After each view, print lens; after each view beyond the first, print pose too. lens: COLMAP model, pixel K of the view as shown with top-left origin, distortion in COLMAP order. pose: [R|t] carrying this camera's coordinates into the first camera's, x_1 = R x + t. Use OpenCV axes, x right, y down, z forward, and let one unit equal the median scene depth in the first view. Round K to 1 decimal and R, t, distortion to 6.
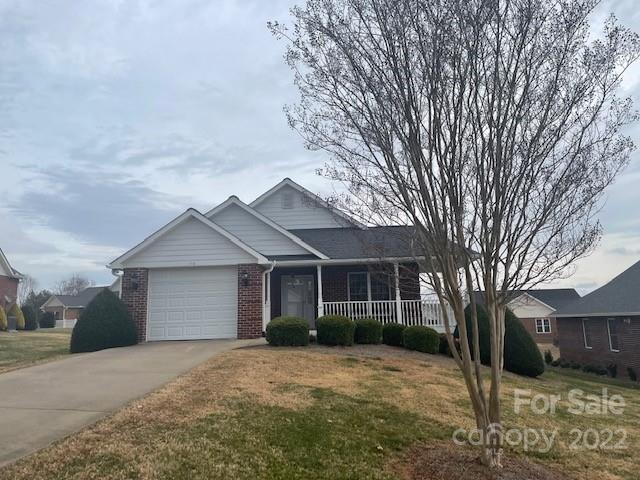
lens RADIAL K [[484.1, 0, 321.3], [0, 484.1, 241.0], [0, 0, 1]] dist [0.069017, -0.004481]
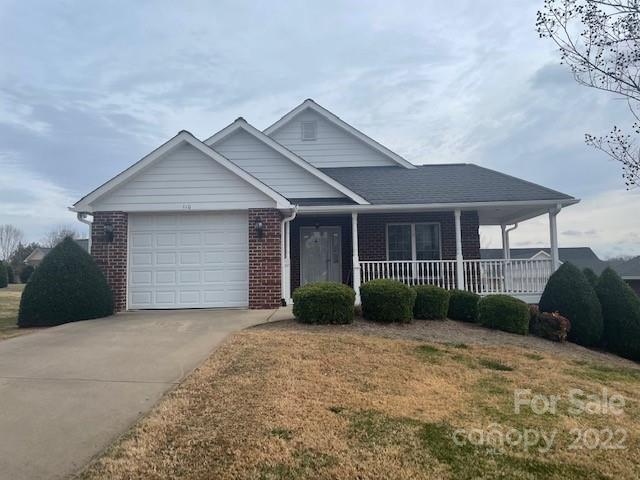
lens RADIAL K [[484.1, 0, 317.7], [0, 484.1, 240.5], [0, 0, 1]] dist [0.069017, -0.004481]
pose [[0.999925, 0.011637, 0.003915, -0.068754], [-0.011934, 0.996102, 0.087399, 0.029594], [-0.002882, -0.087439, 0.996166, 0.257064]]
